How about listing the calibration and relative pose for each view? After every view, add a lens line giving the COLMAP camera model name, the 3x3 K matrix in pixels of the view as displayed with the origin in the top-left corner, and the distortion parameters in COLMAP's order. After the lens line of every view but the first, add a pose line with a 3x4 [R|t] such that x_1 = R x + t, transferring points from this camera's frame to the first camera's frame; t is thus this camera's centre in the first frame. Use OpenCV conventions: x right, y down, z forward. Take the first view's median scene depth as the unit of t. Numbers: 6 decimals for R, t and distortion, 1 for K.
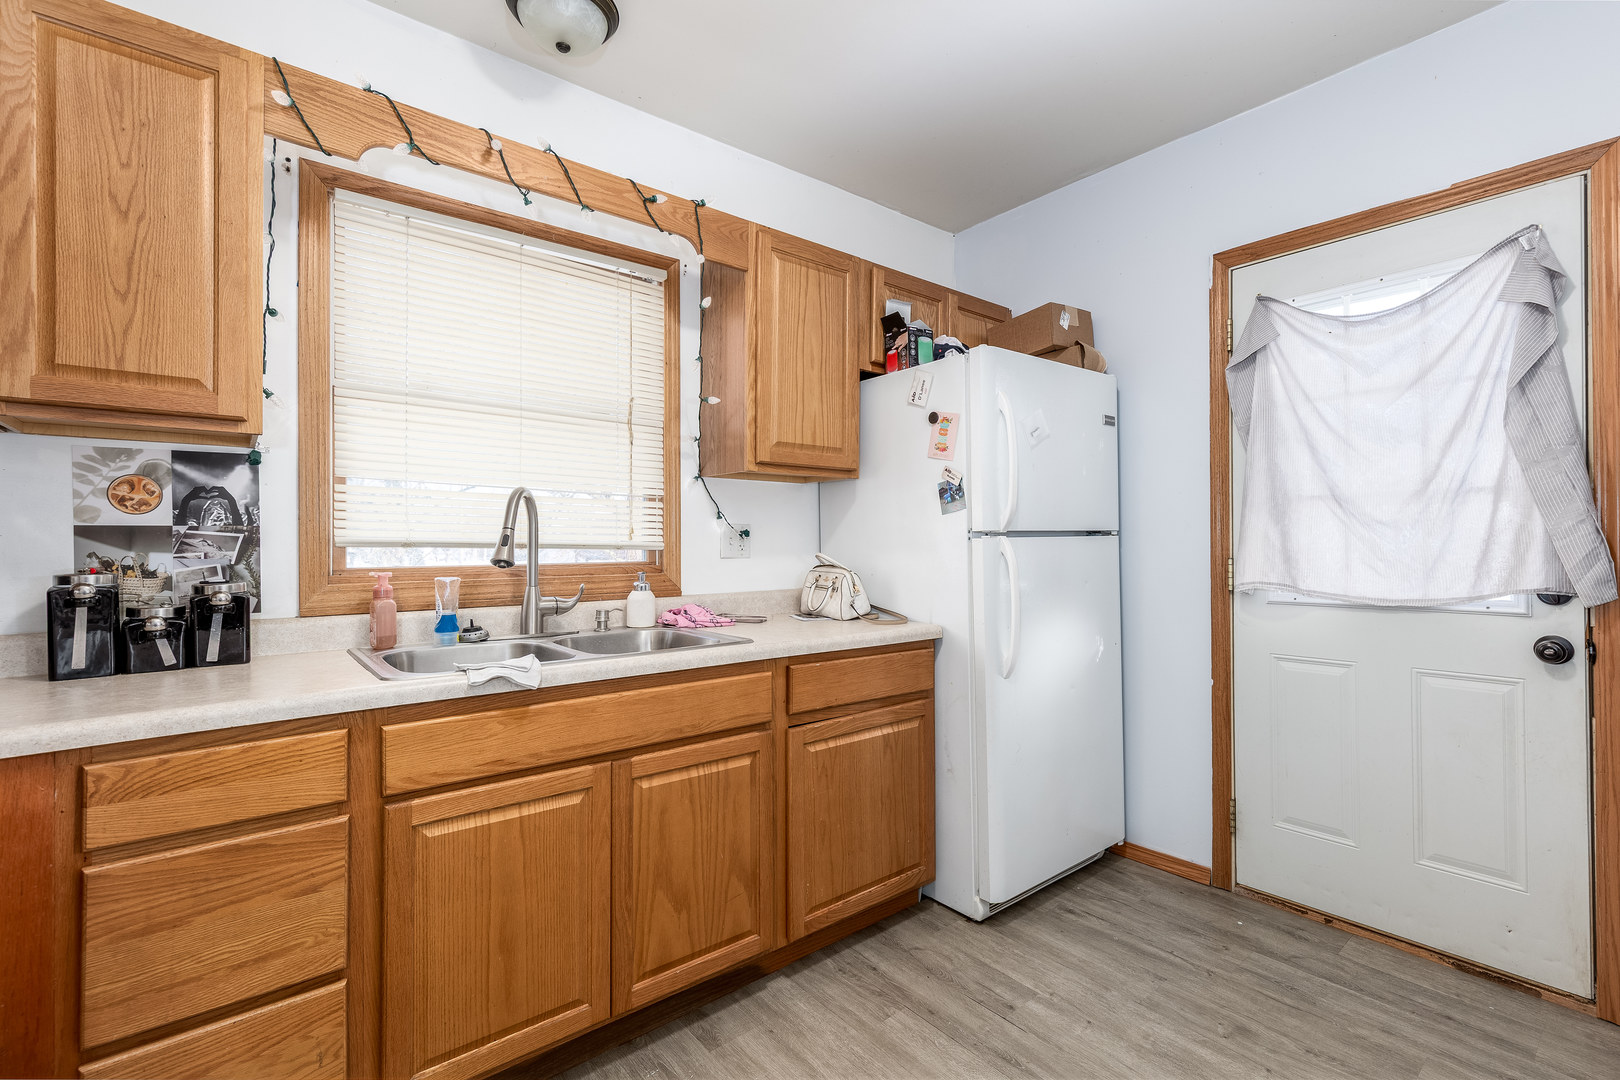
lens RADIAL K [[726.7, 0, 832.0], [0, 726.7, 543.3], [0, 0, 1]] dist [0.002144, 0.000467]
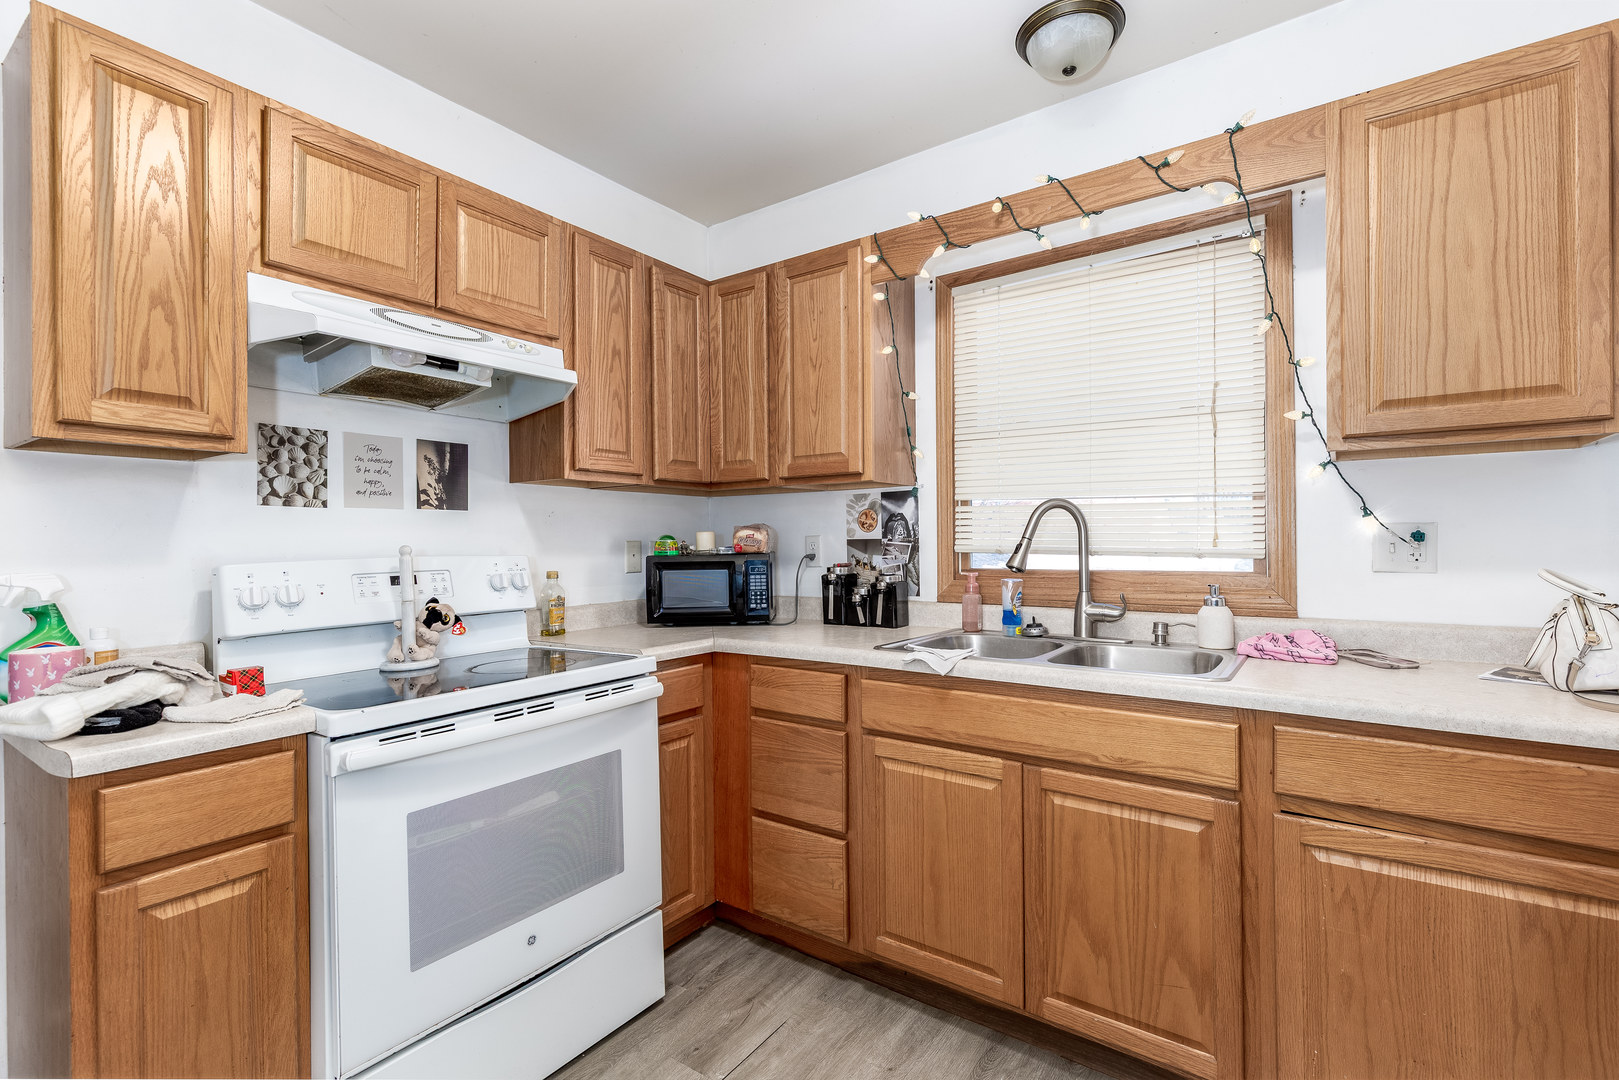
lens RADIAL K [[730.1, 0, 809.5], [0, 730.1, 540.0], [0, 0, 1]] dist [0.000004, -0.000234]
pose [[0.245415, -0.004024, -0.969410, 0.602016], [0.005104, 0.999983, -0.002859, -0.016793], [0.969405, -0.004246, 0.245432, 0.428616]]
